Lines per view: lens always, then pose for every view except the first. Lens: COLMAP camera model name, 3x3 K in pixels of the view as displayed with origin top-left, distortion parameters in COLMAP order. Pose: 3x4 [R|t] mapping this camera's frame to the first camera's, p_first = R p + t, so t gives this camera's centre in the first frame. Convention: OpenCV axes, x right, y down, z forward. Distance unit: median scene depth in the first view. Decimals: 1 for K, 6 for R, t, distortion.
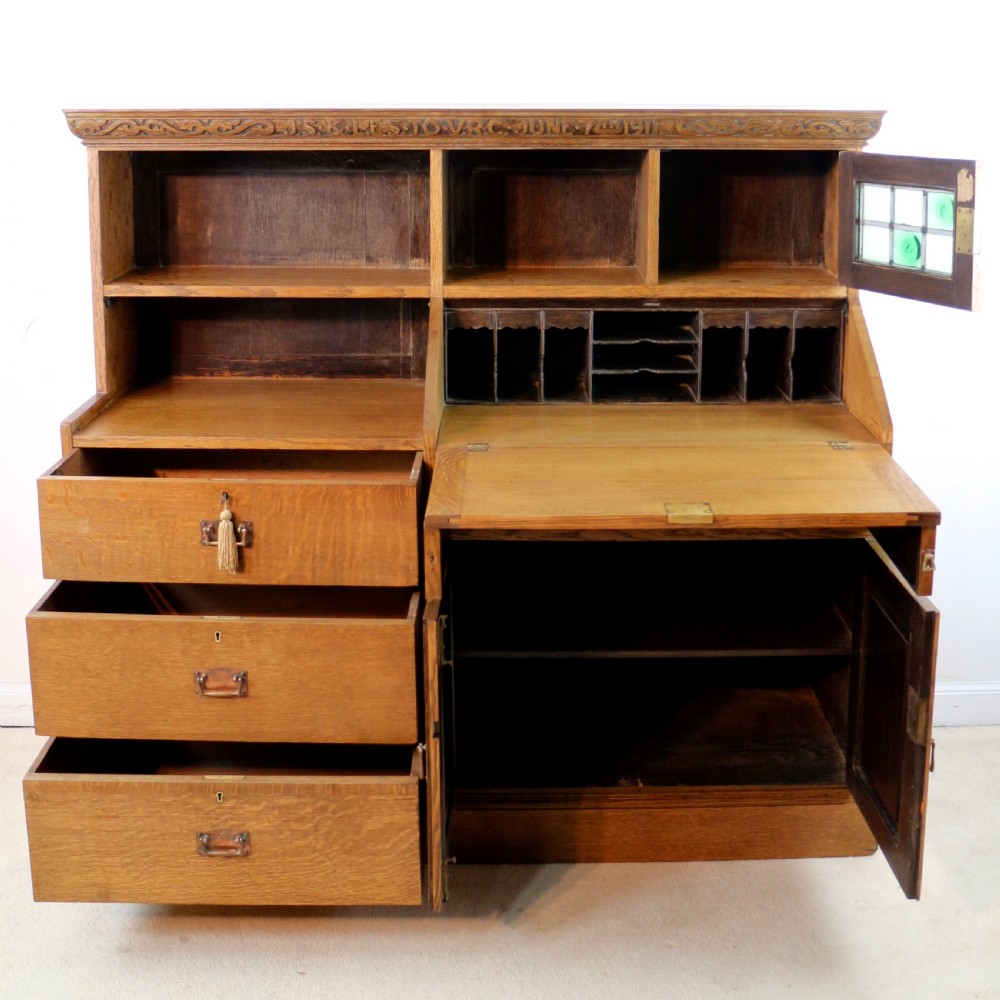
lens RADIAL K [[1411.0, 0, 518.3], [0, 1411.0, 241.9], [0, 0, 1]] dist [-0.149557, 0.000000]
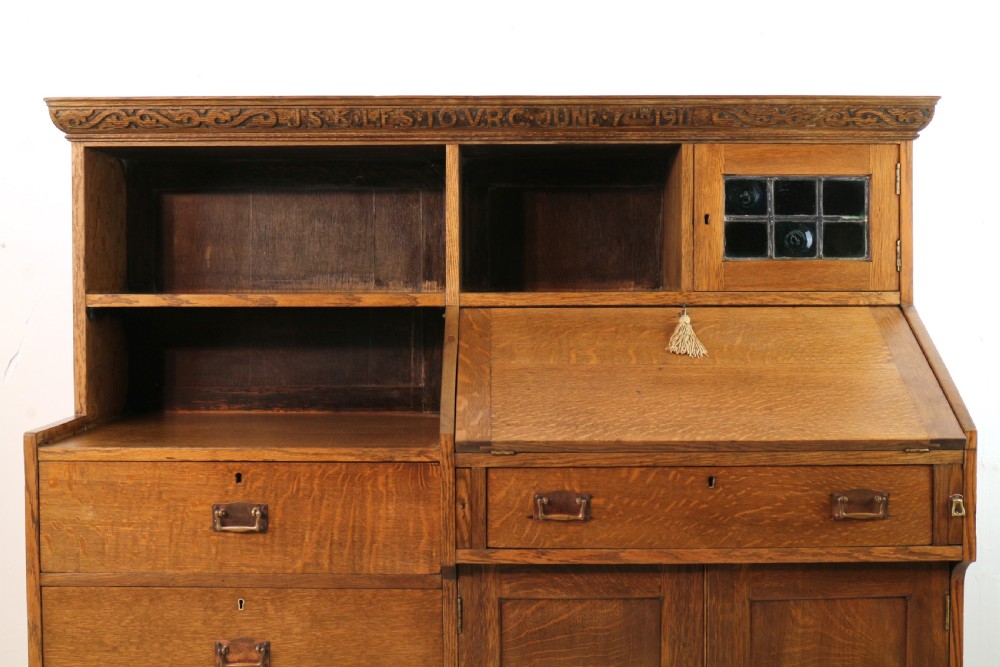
lens RADIAL K [[1181.7, 0, 499.0], [0, 1181.7, 305.3], [0, 0, 1]] dist [-0.062531, 0.000000]
pose [[0.999991, -0.004202, 0.000249, -0.027830], [0.004206, 0.995100, -0.098788, 0.114987], [0.000167, 0.098788, 0.995108, 0.236311]]
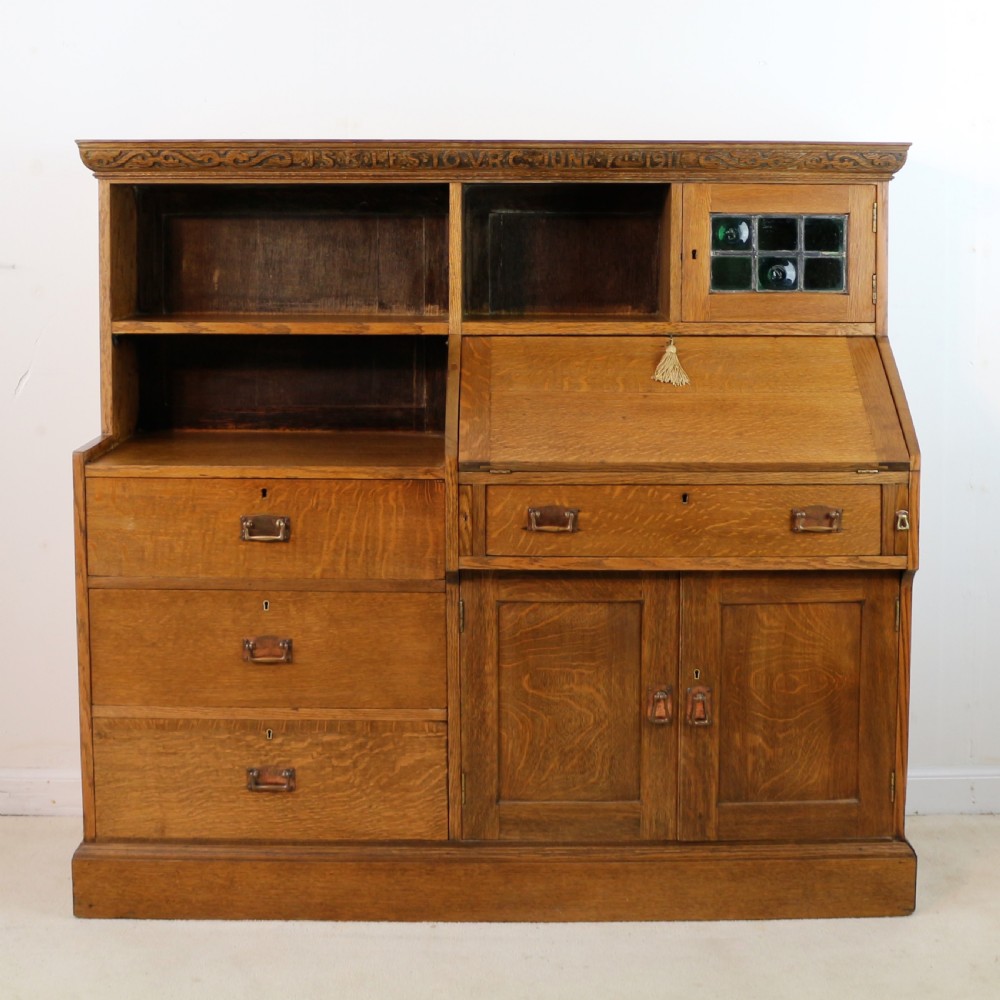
lens RADIAL K [[1742.4, 0, 512.2], [0, 1742.4, 320.3], [0, 0, 1]] dist [-0.147746, 0.000000]
pose [[0.999995, 0.001257, 0.002893, -0.021800], [-0.001077, 0.998123, -0.061229, 0.103497], [-0.002964, 0.061225, 0.998120, -0.205799]]
